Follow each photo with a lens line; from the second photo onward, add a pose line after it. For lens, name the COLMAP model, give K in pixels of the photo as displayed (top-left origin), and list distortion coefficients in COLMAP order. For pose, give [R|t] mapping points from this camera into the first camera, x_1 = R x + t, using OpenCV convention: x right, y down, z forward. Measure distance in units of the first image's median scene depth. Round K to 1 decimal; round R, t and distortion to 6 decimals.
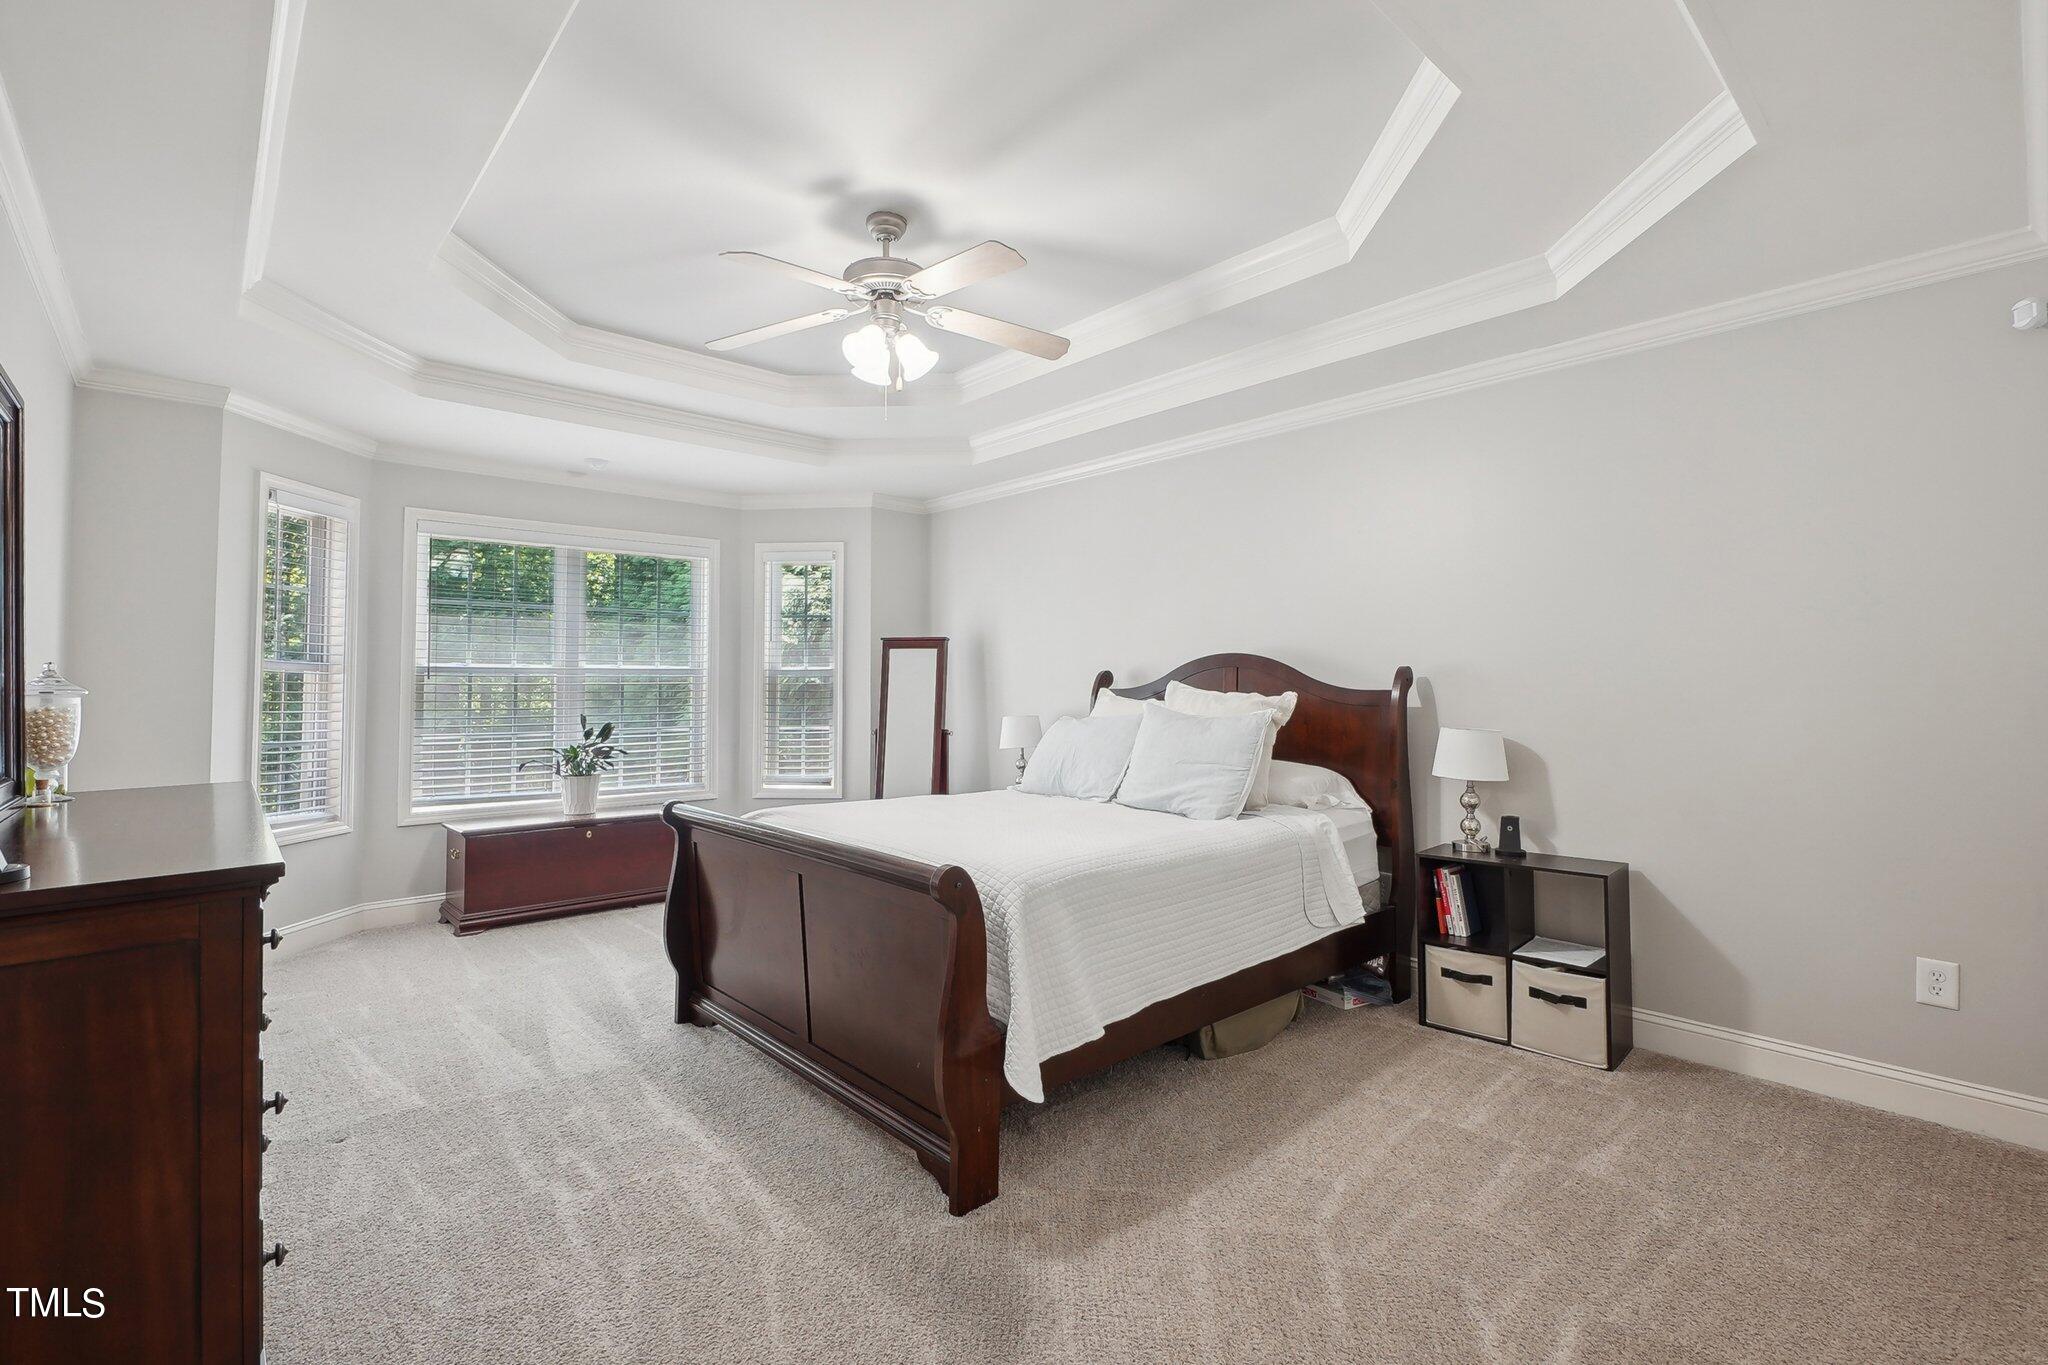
lens RADIAL K [[923.1, 0, 1023.2], [0, 923.1, 680.7], [0, 0, 1]] dist [0.006084, -0.000636]
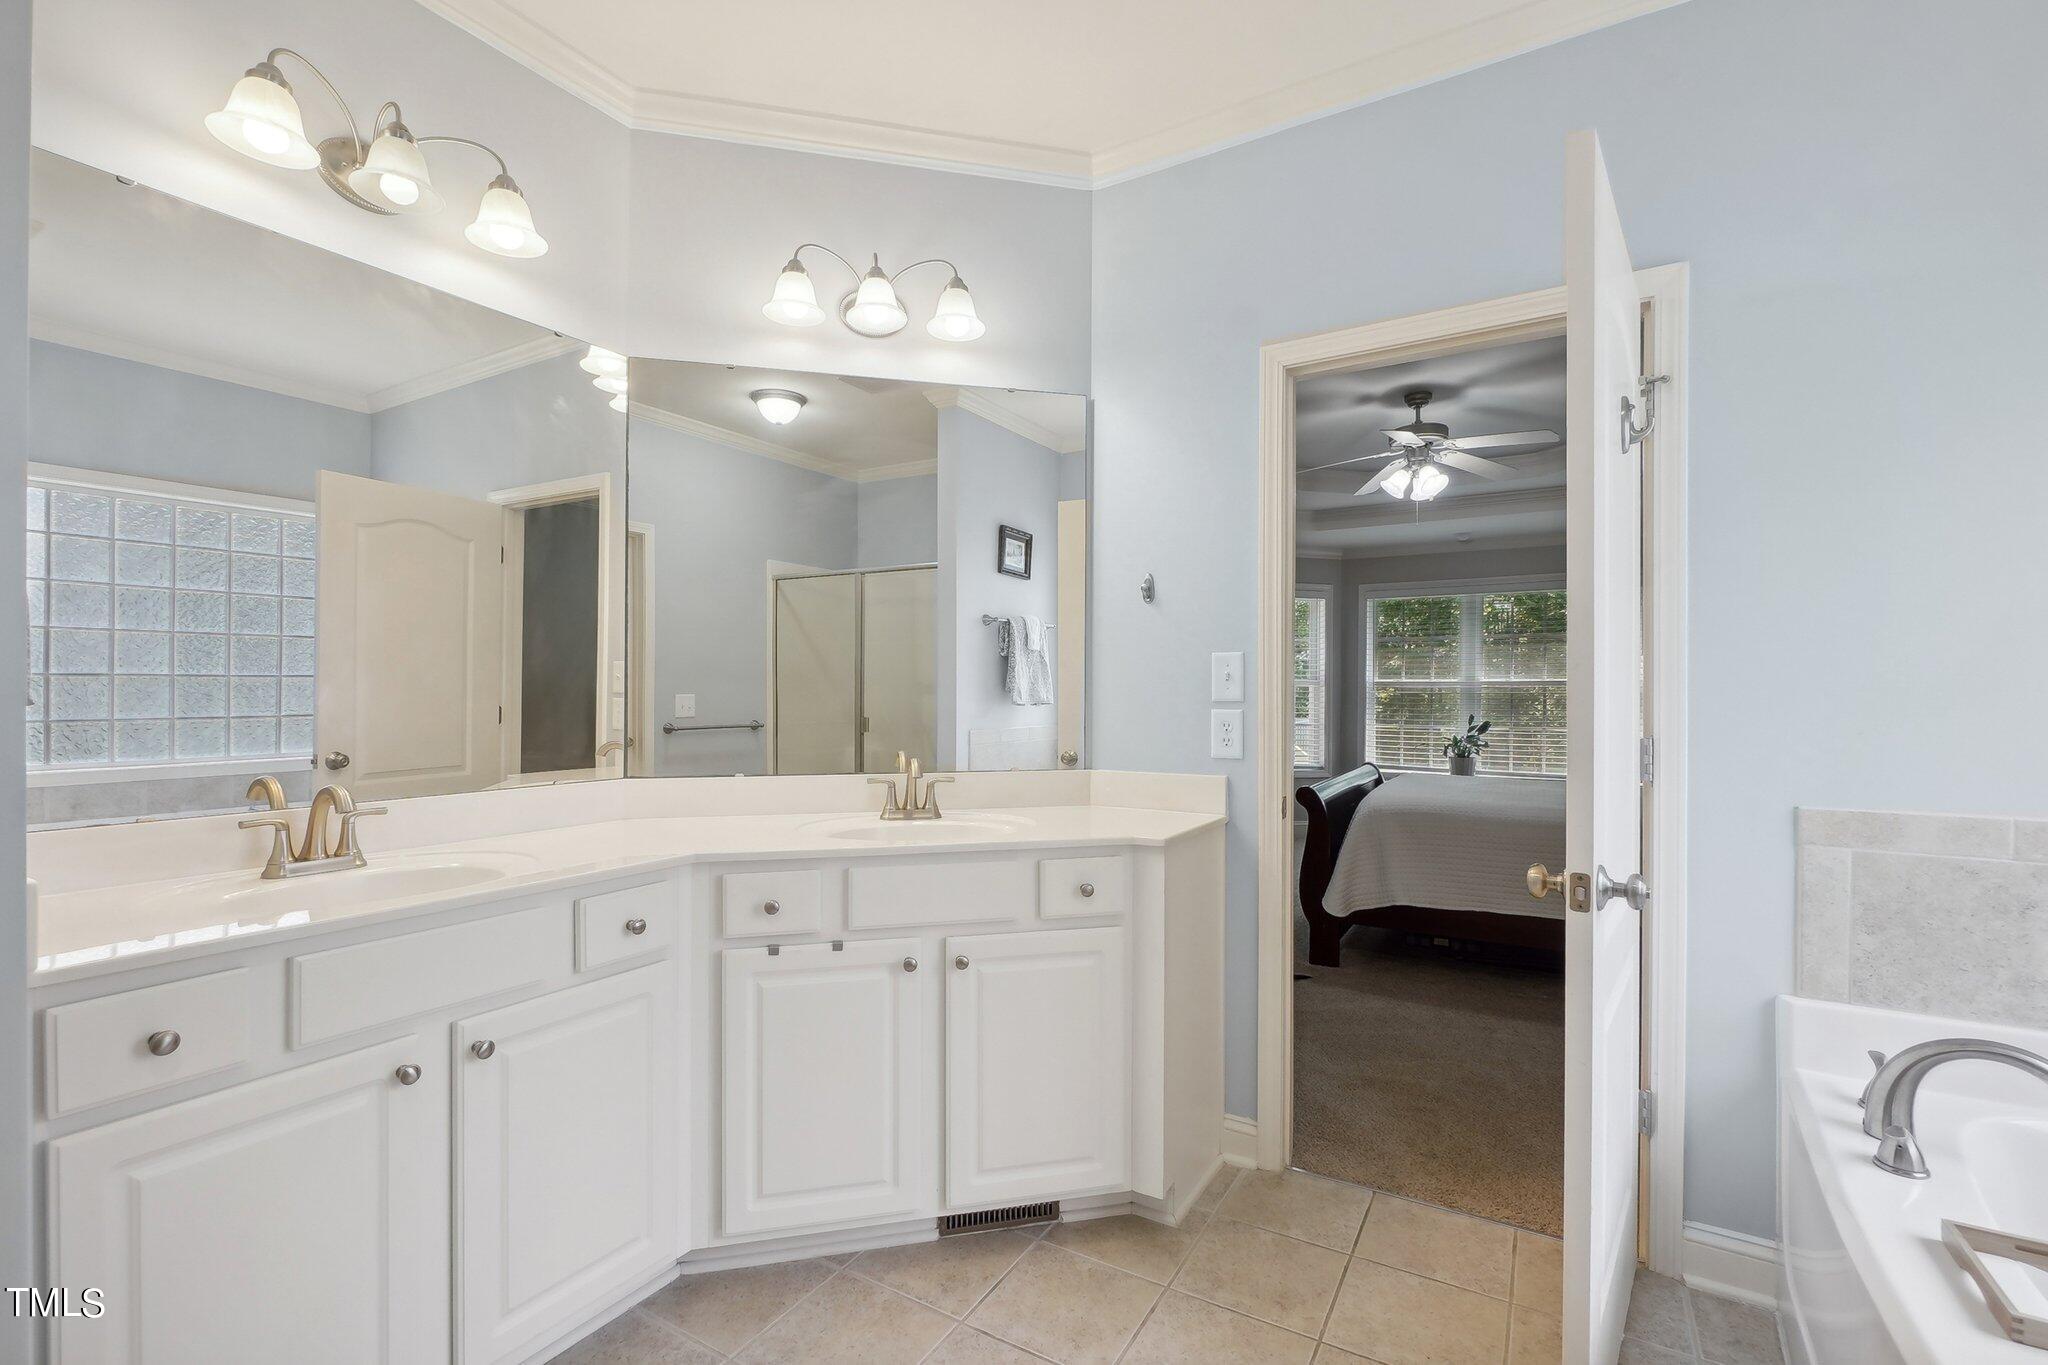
lens RADIAL K [[923.1, 0, 1021.2], [0, 923.1, 685.2], [0, 0, 1]] dist [0.006084, -0.000636]
pose [[0.300874, -0.001722, -0.953662, 0.634299], [0.006422, 0.999979, 0.000221, -0.011862], [0.953642, -0.006191, 0.300878, -0.052429]]
